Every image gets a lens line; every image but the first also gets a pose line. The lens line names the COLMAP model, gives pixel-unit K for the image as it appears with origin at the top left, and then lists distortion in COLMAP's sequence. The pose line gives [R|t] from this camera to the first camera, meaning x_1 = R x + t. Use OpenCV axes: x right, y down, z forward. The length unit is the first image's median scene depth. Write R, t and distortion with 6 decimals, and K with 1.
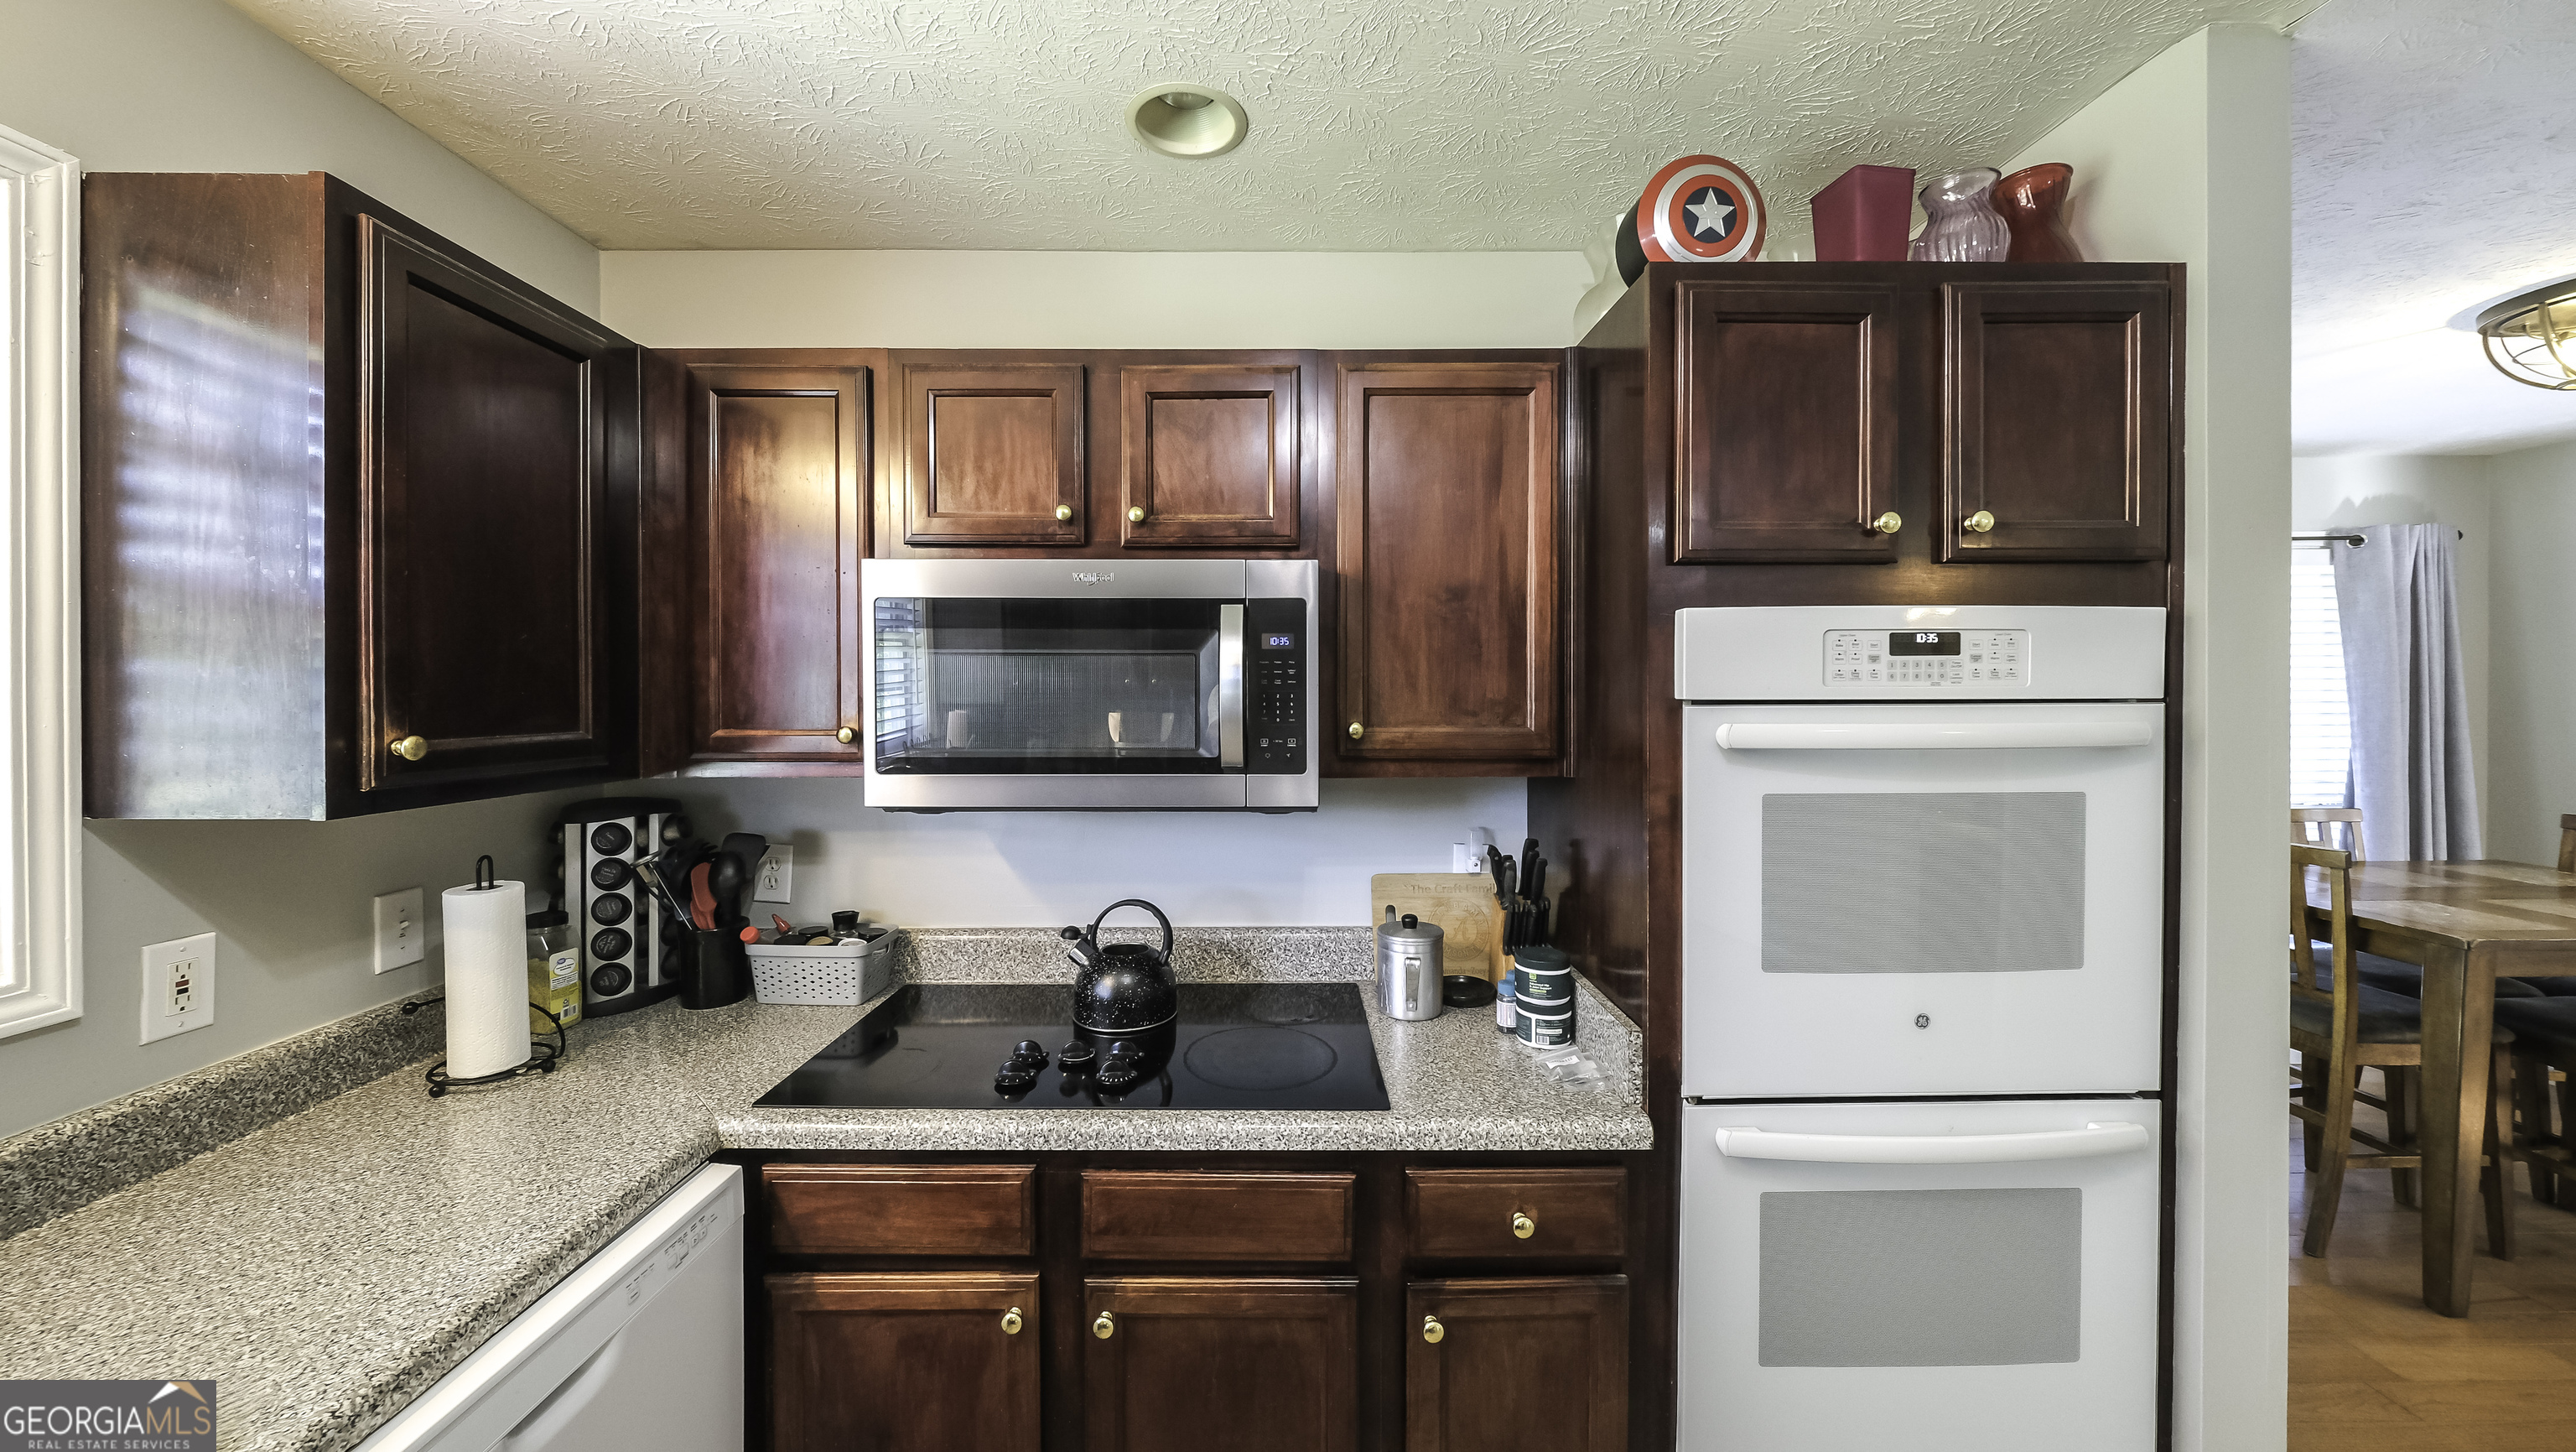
lens RADIAL K [[895.0, 0, 1321.0], [0, 895.0, 697.3], [0, 0, 1]] dist [-0.007920, 0.000520]
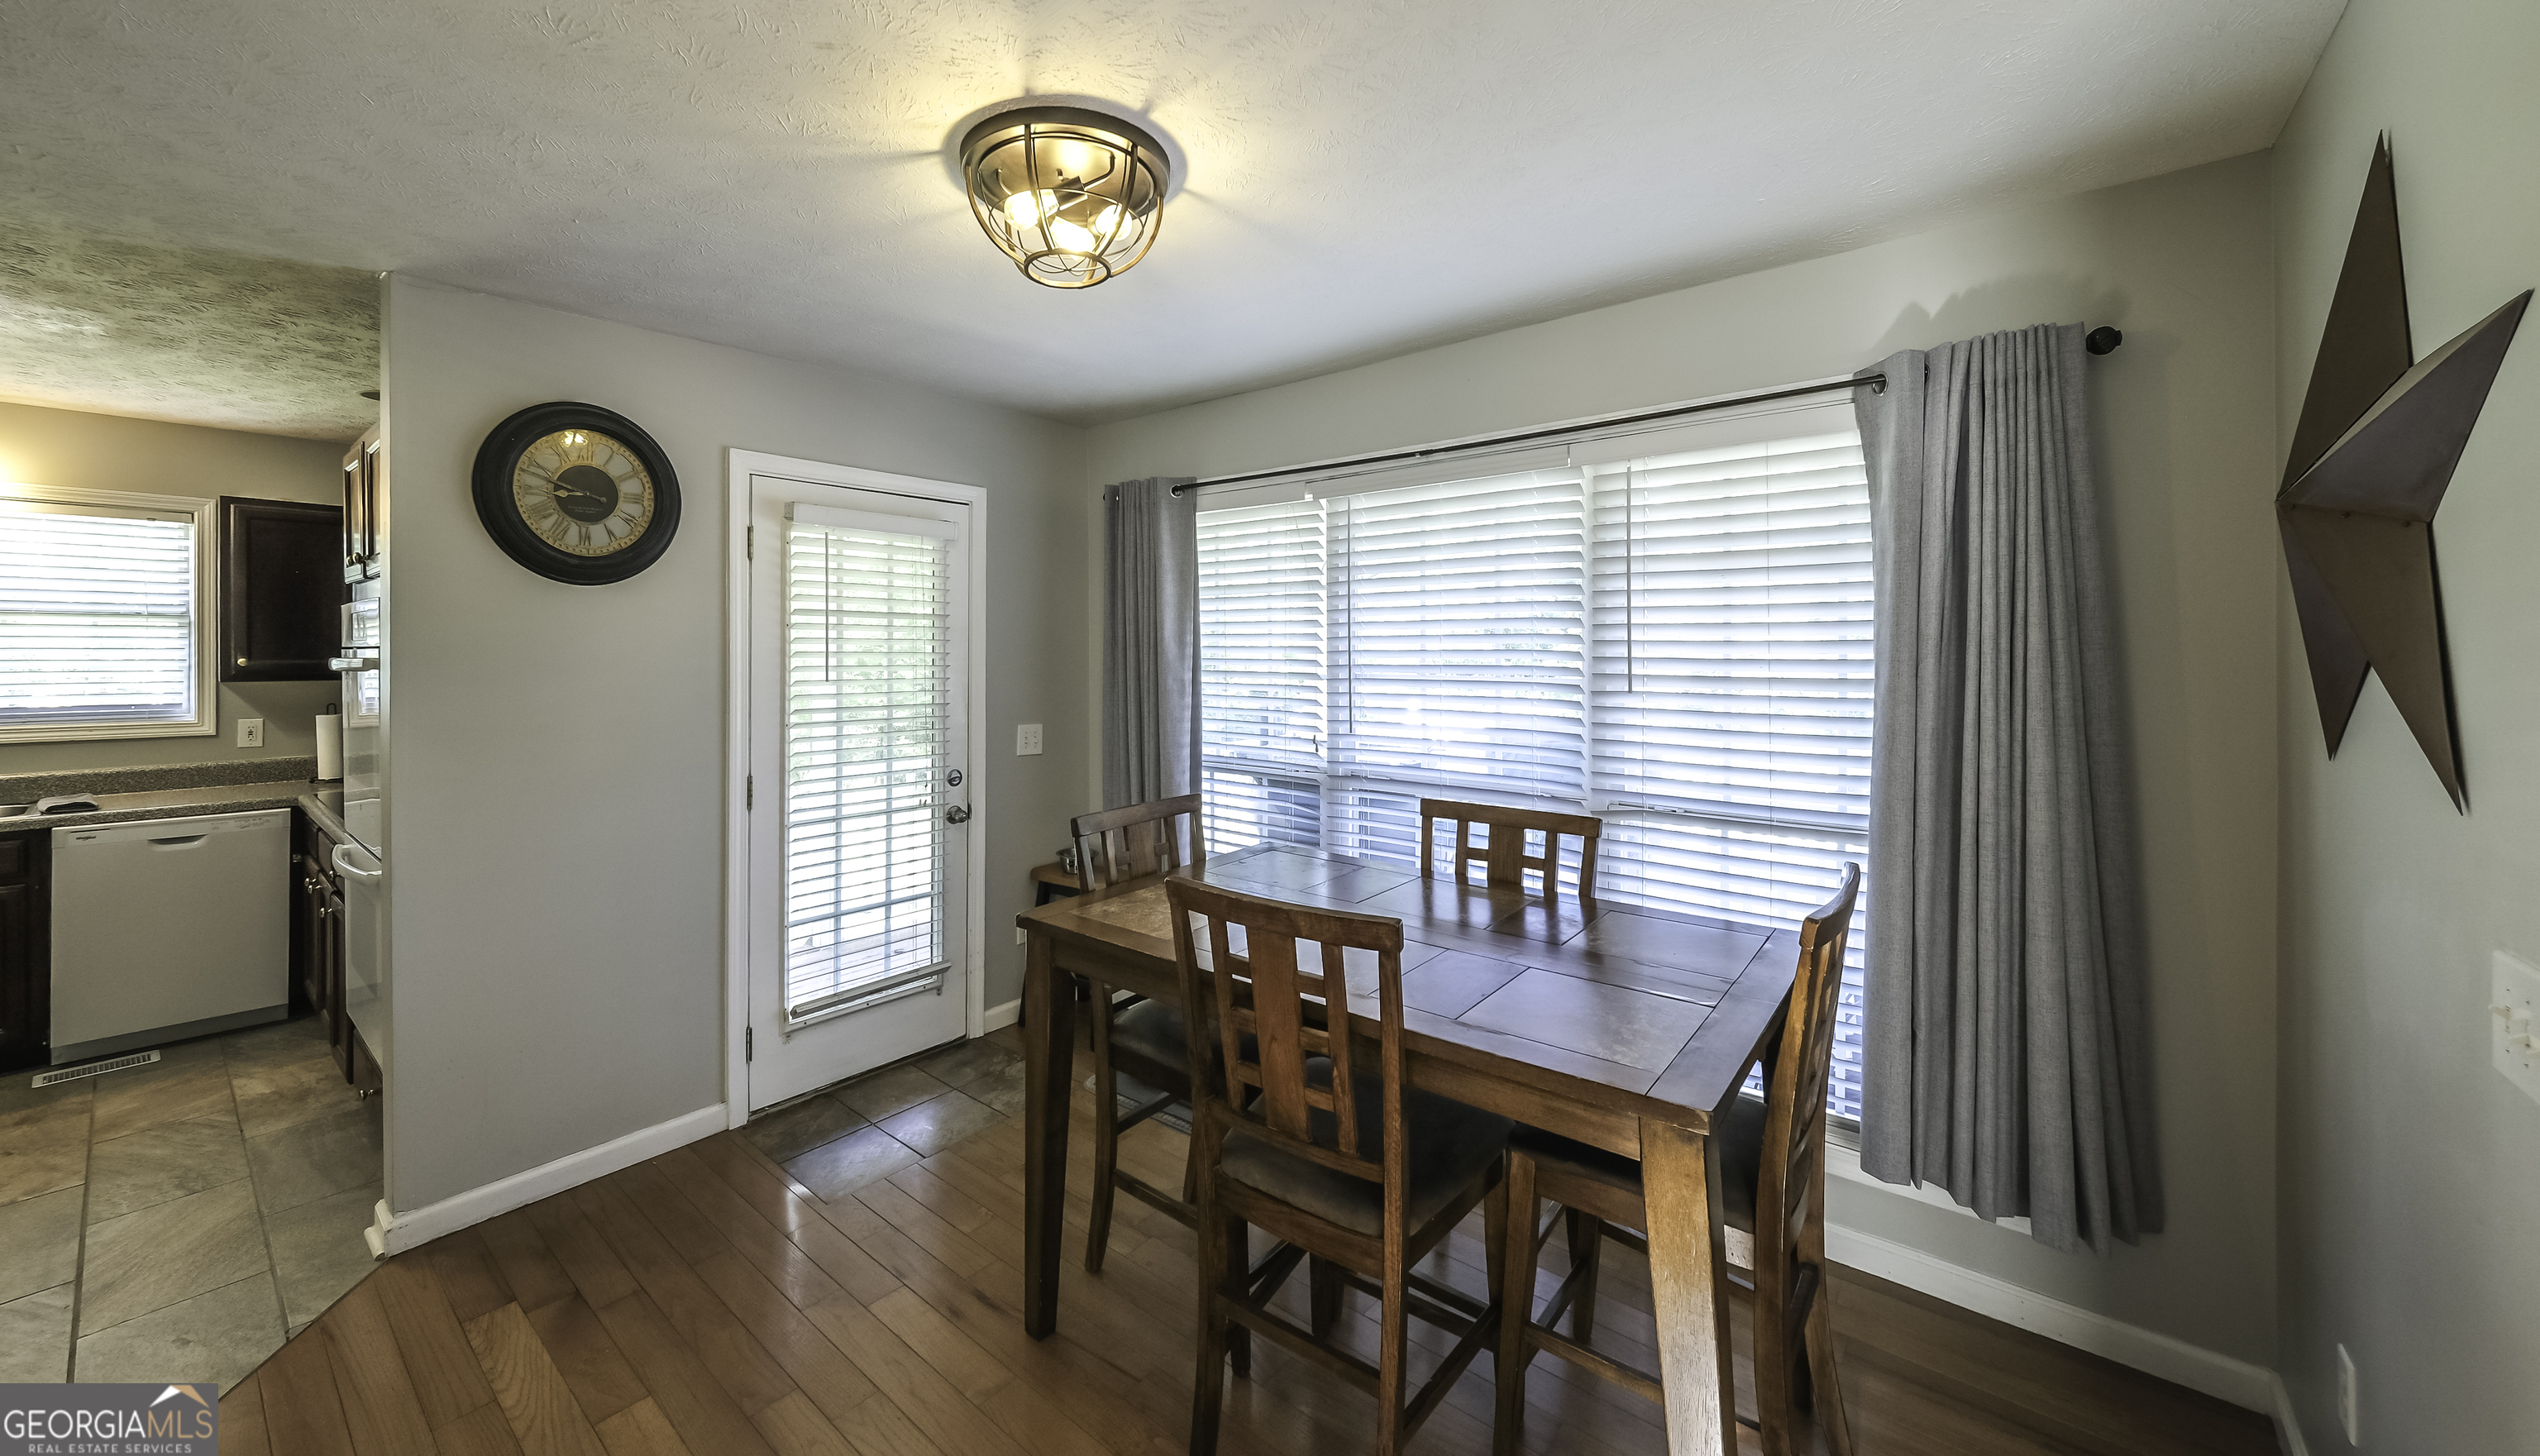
lens RADIAL K [[940.4, 0, 1196.3], [0, 940.4, 650.8], [0, 0, 1]] dist [-0.000553, -0.000036]
pose [[0.746204, 0.000168, -0.665717, 3.783354], [-0.003929, 0.999984, -0.004152, 0.014997], [0.665706, 0.005714, 0.746192, 0.724147]]
